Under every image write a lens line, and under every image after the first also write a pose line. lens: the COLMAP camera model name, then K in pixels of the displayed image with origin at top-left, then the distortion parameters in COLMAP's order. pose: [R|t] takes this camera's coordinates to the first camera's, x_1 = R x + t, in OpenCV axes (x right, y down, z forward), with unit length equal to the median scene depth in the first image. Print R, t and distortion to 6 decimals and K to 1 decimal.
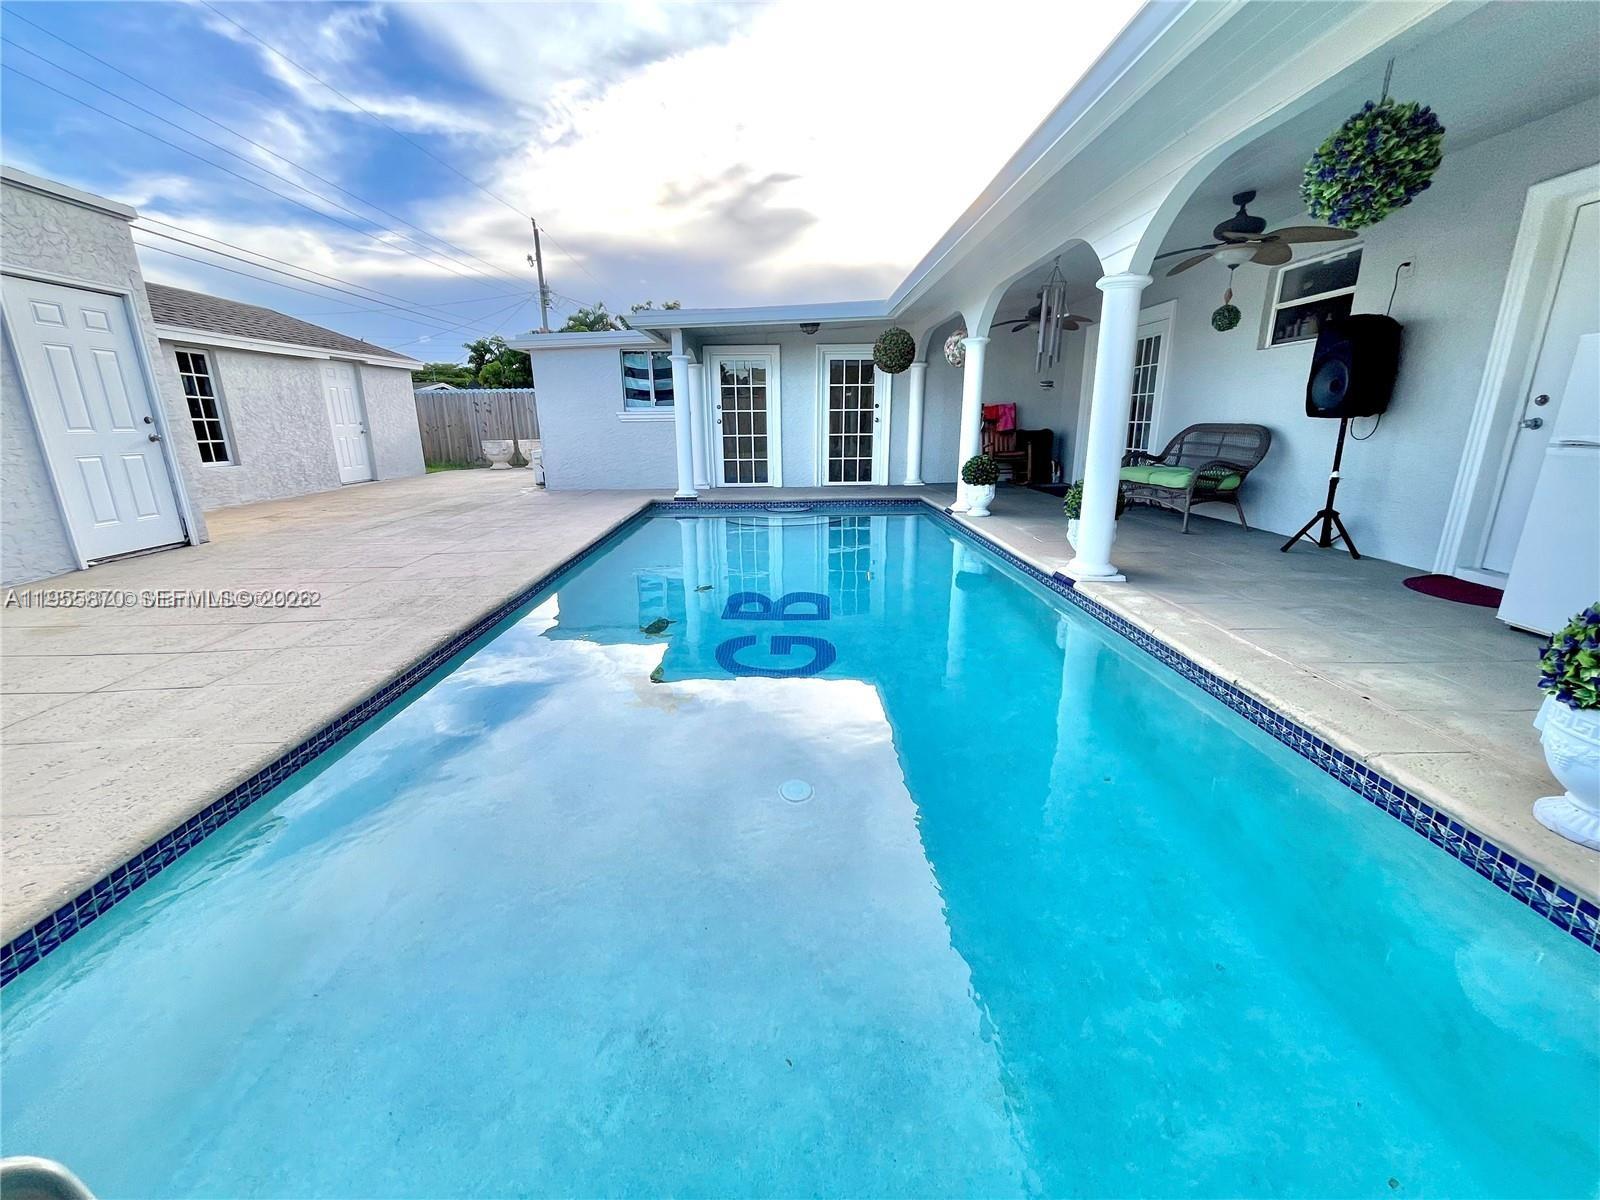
lens RADIAL K [[642.6, 0, 800.0], [0, 642.6, 600.0], [0, 0, 1]] dist [-0.000828, -0.000022]
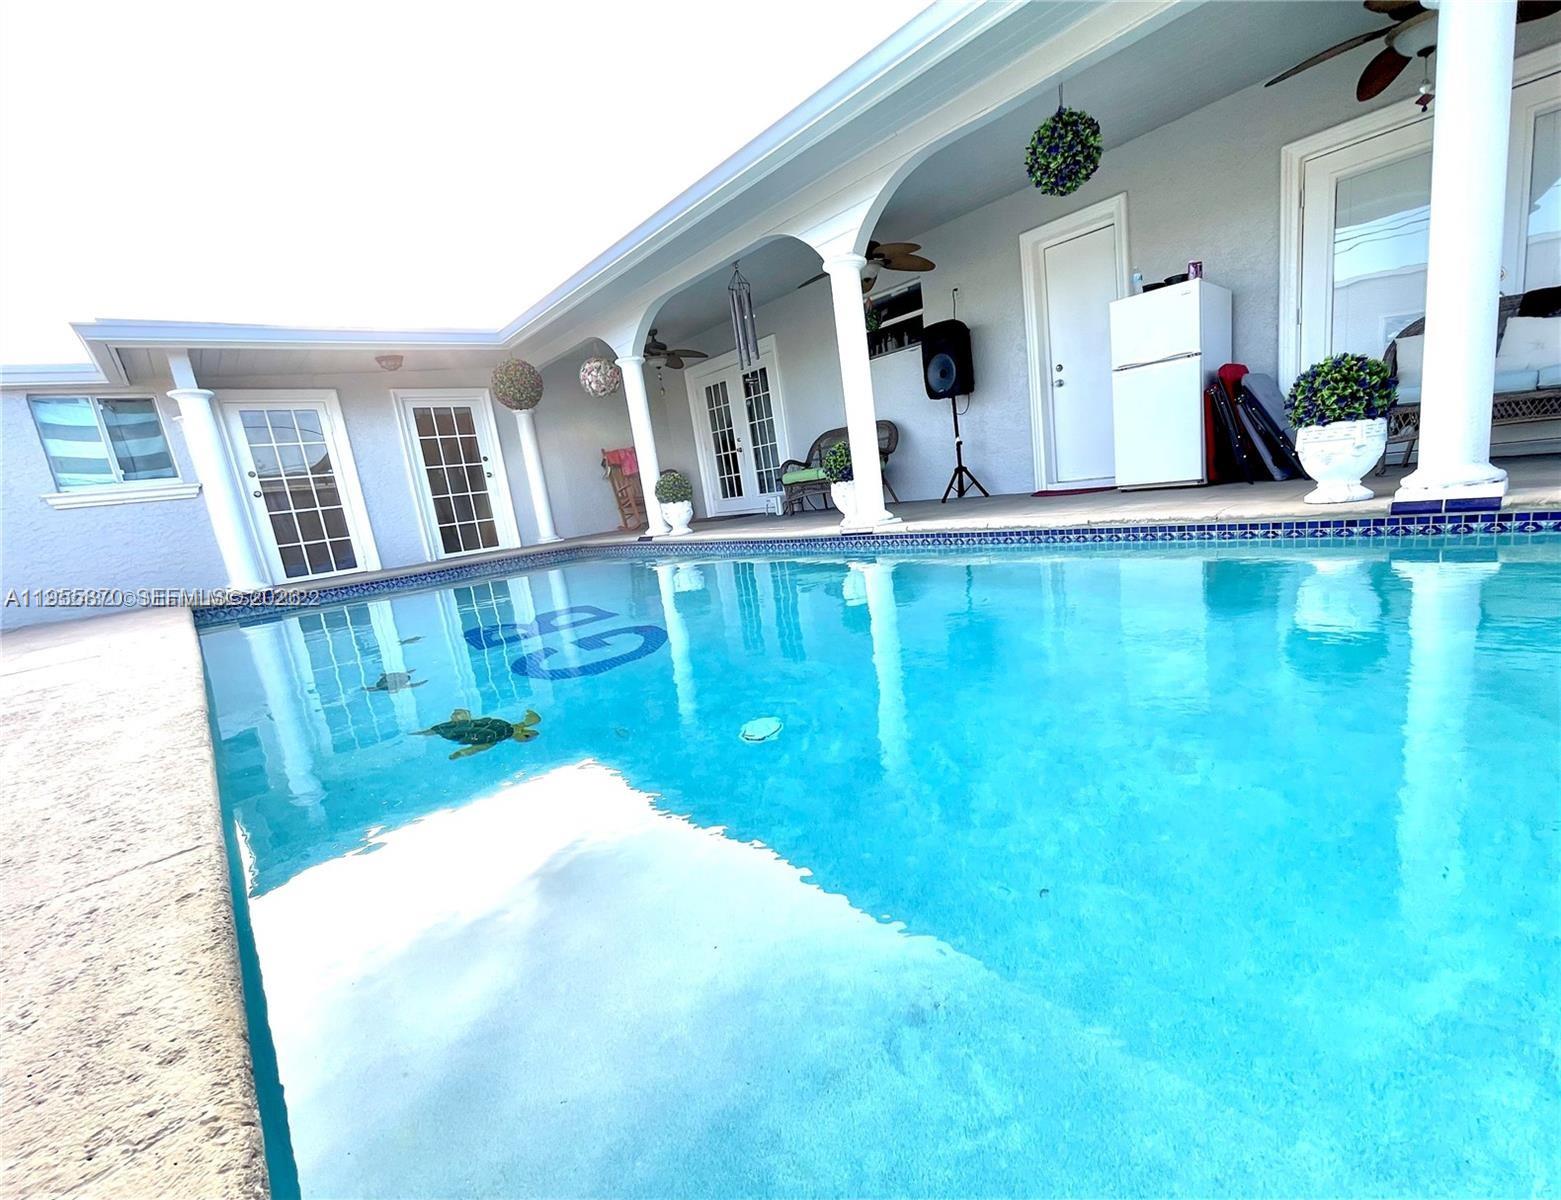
lens RADIAL K [[673.0, 0, 830.1], [0, 673.0, 602.9], [0, 0, 1]] dist [0.000758, 0.000022]
pose [[0.743542, -0.210800, 0.634594, -0.224619], [0.294437, 0.955271, -0.027664, 0.062018], [-0.600377, 0.207417, 0.772351, 0.108956]]
